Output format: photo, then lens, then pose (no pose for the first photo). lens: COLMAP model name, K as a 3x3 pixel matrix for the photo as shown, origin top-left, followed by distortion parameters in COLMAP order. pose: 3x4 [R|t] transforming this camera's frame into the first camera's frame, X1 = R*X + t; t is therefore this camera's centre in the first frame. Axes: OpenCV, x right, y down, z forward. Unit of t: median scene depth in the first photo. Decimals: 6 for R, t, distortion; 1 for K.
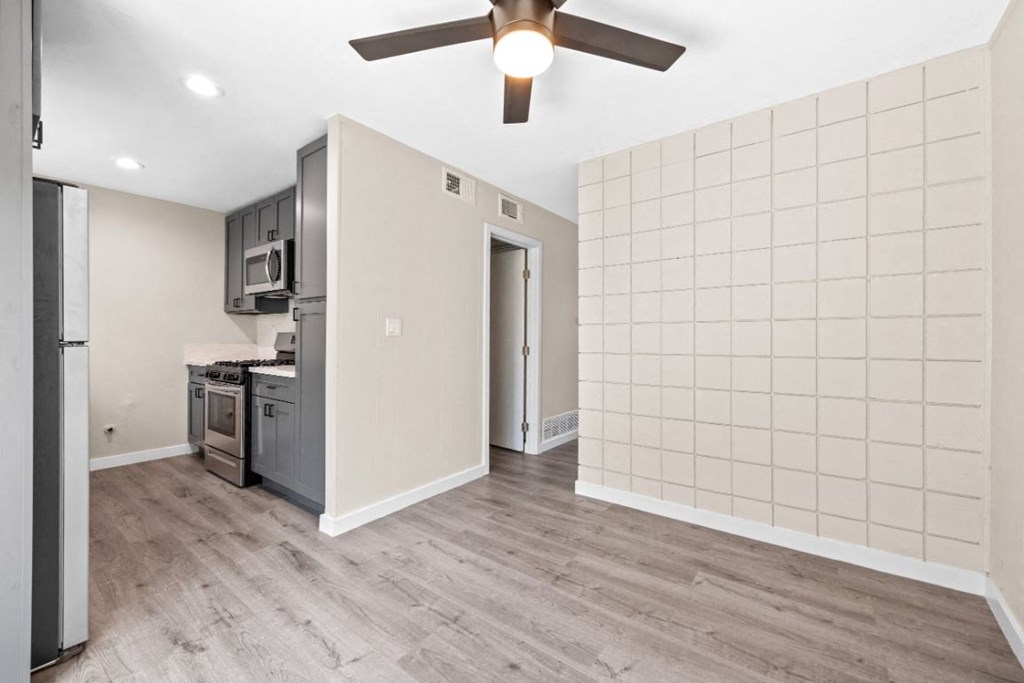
lens RADIAL K [[418.4, 0, 513.0], [0, 418.4, 340.7], [0, 0, 1]] dist [0.001234, -0.000098]
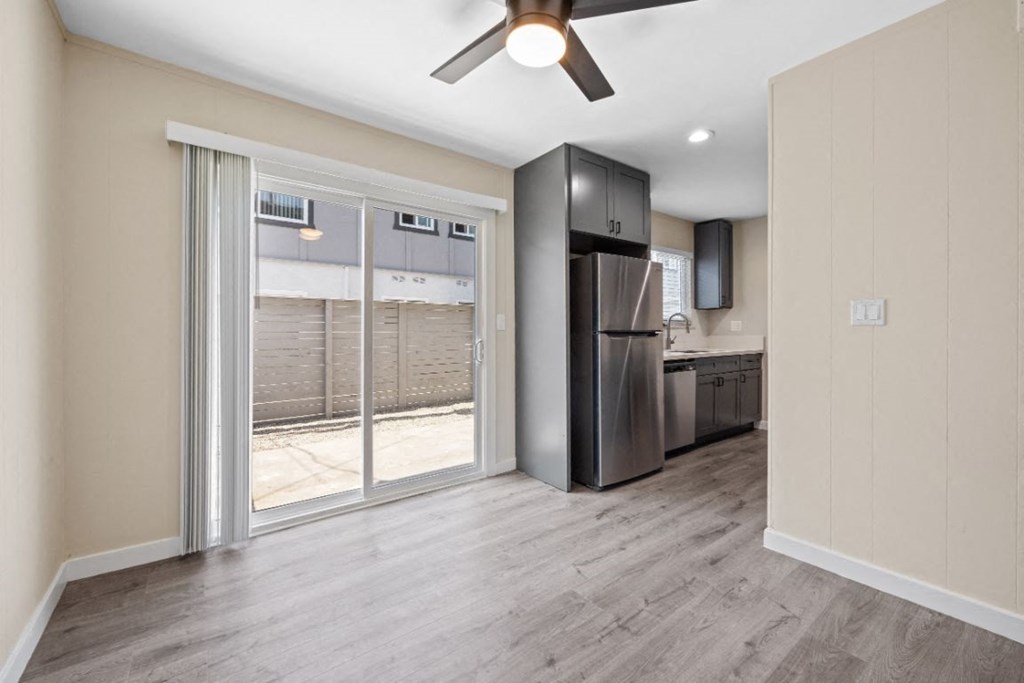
lens RADIAL K [[413.3, 0, 513.3], [0, 413.3, 330.4], [0, 0, 1]] dist [0.000629, -0.000011]
pose [[-0.266706, 0.001498, -0.963777, 0.669769], [-0.004654, 0.999985, 0.002842, -0.004428], [0.963767, 0.005244, -0.266695, 0.813317]]
